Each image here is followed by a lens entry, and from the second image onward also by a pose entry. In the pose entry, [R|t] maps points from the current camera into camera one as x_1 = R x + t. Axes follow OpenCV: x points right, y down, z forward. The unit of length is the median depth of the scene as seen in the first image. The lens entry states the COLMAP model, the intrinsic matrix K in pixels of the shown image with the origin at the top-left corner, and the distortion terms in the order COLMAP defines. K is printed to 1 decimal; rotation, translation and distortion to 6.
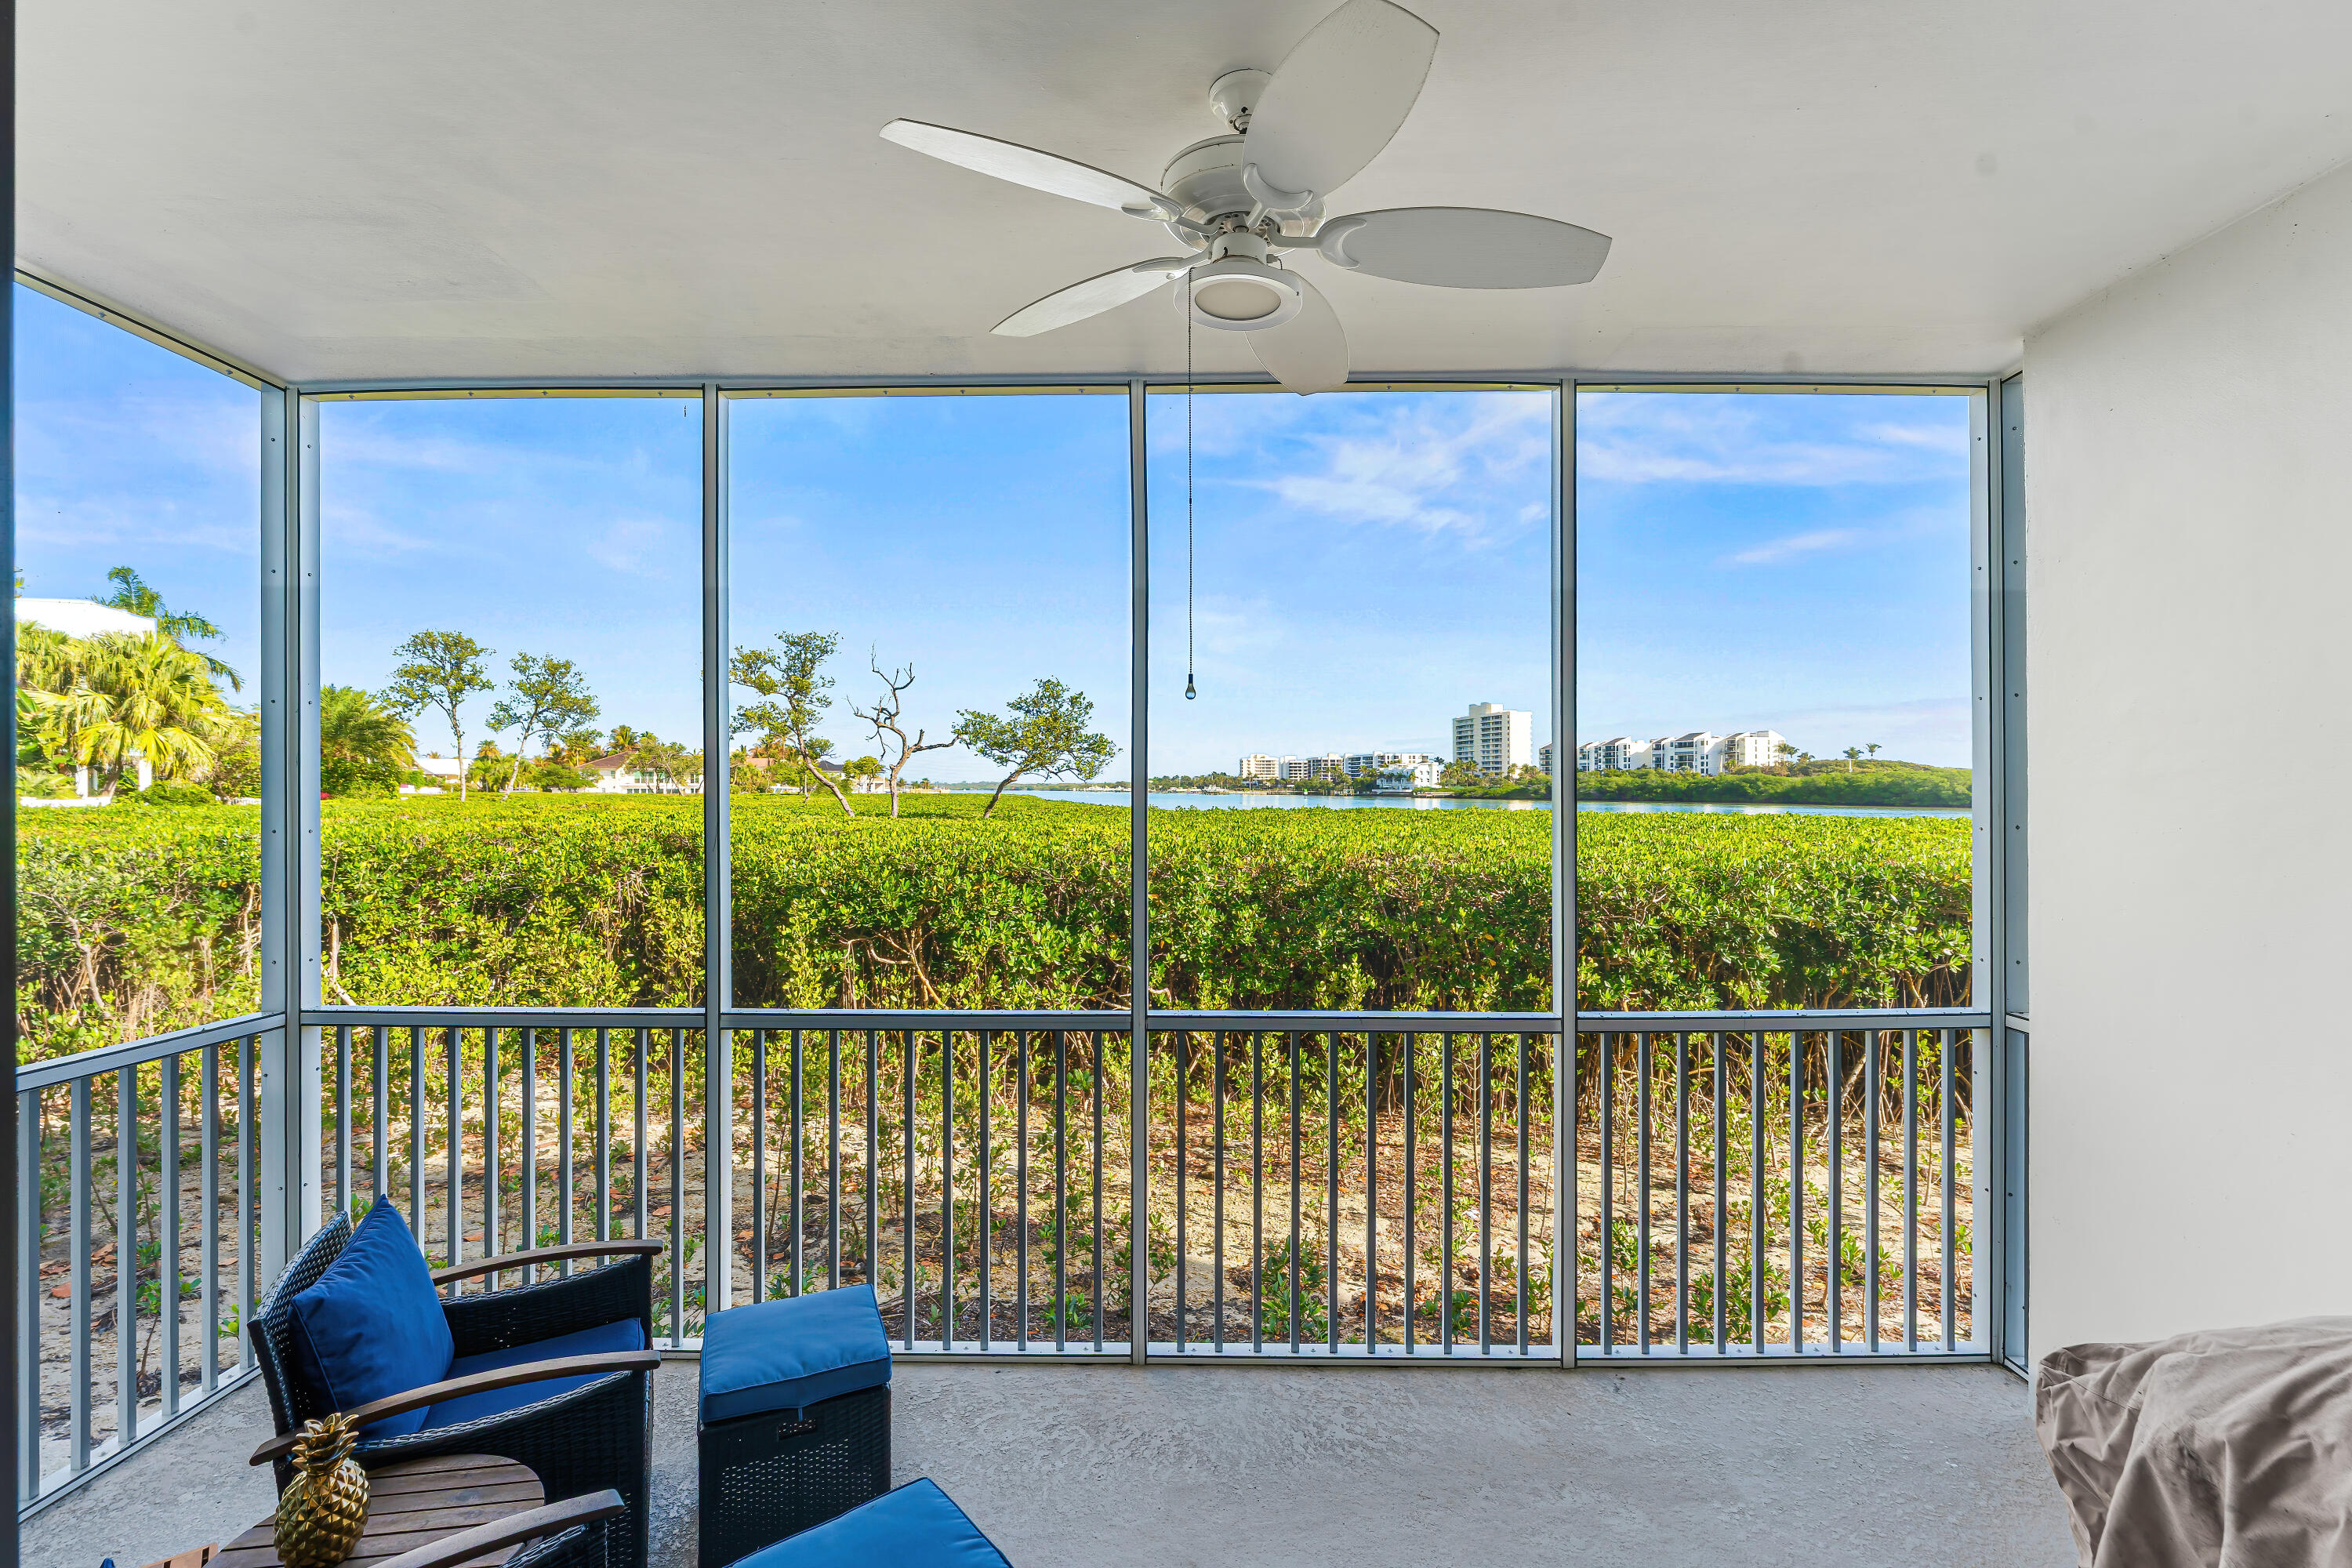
lens RADIAL K [[1062.9, 0, 1156.0], [0, 1062.9, 807.0], [0, 0, 1]] dist [-0.000422, -0.000968]
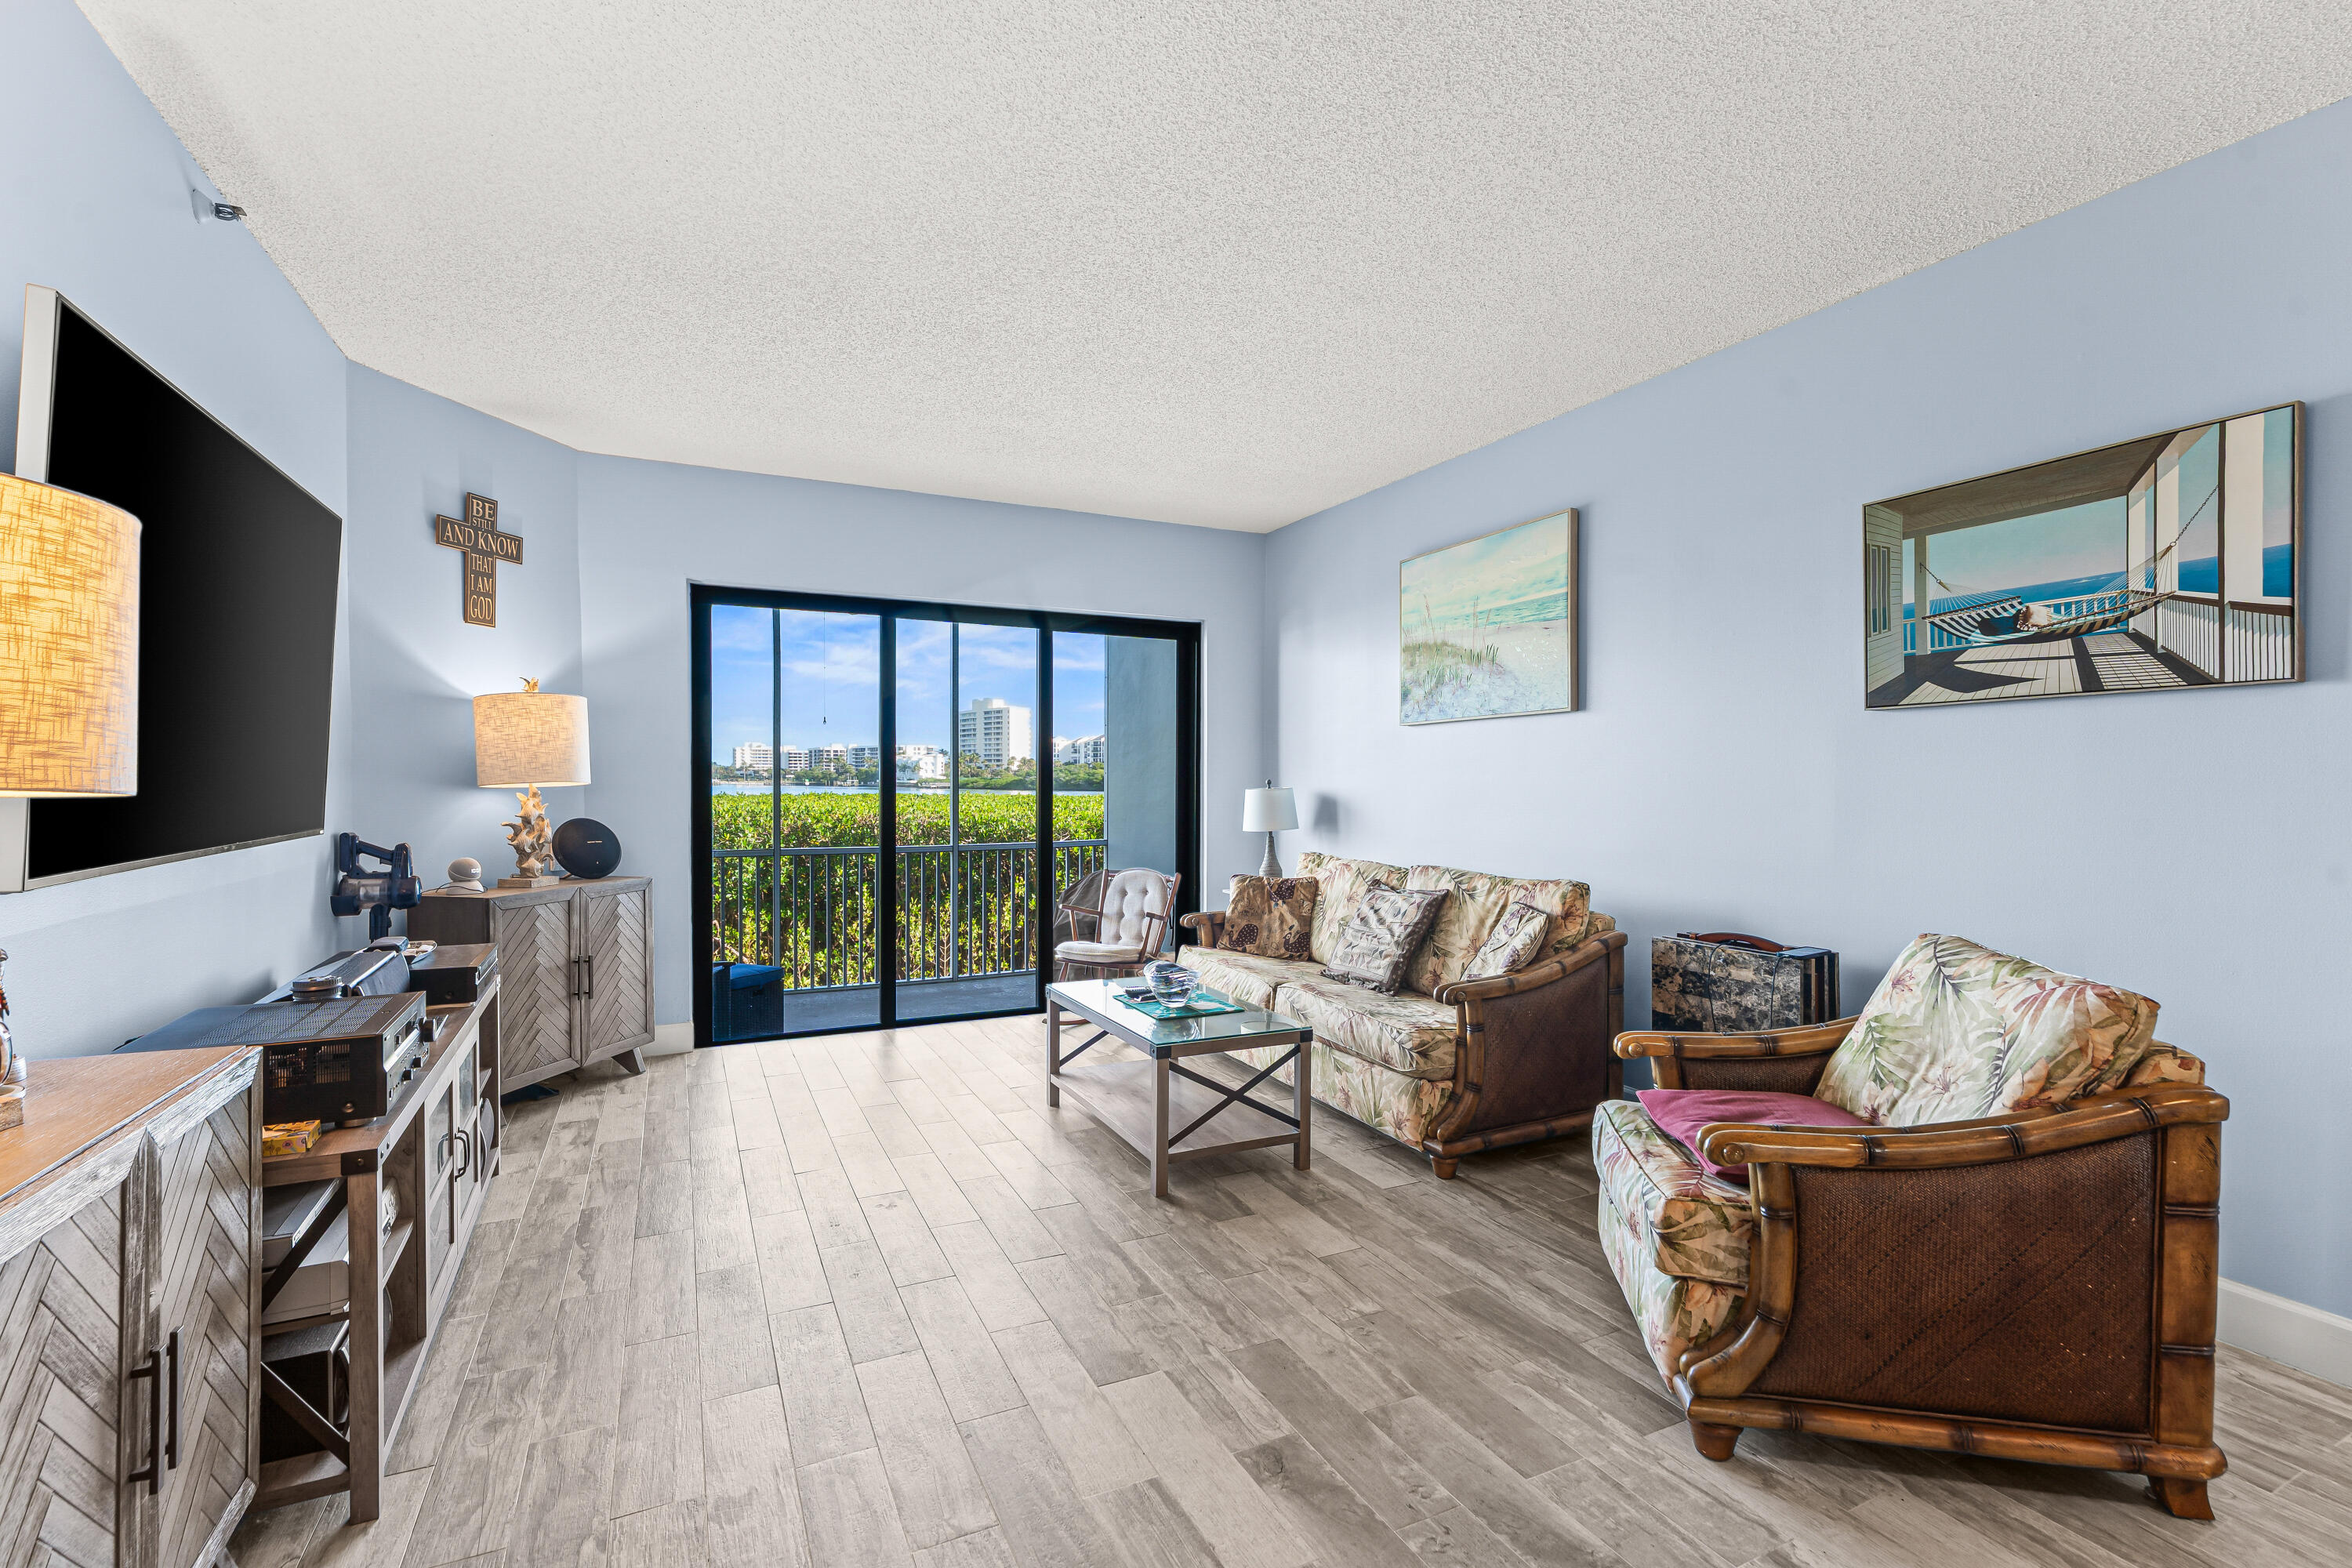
lens RADIAL K [[1062.9, 0, 1180.8], [0, 1062.9, 791.4], [0, 0, 1]] dist [-0.000422, -0.000968]
pose [[0.887671, 0.000483, 0.460478, -0.037866], [0.002323, 0.999982, -0.005527, 0.009986], [-0.460473, 0.005975, 0.887654, -0.189223]]
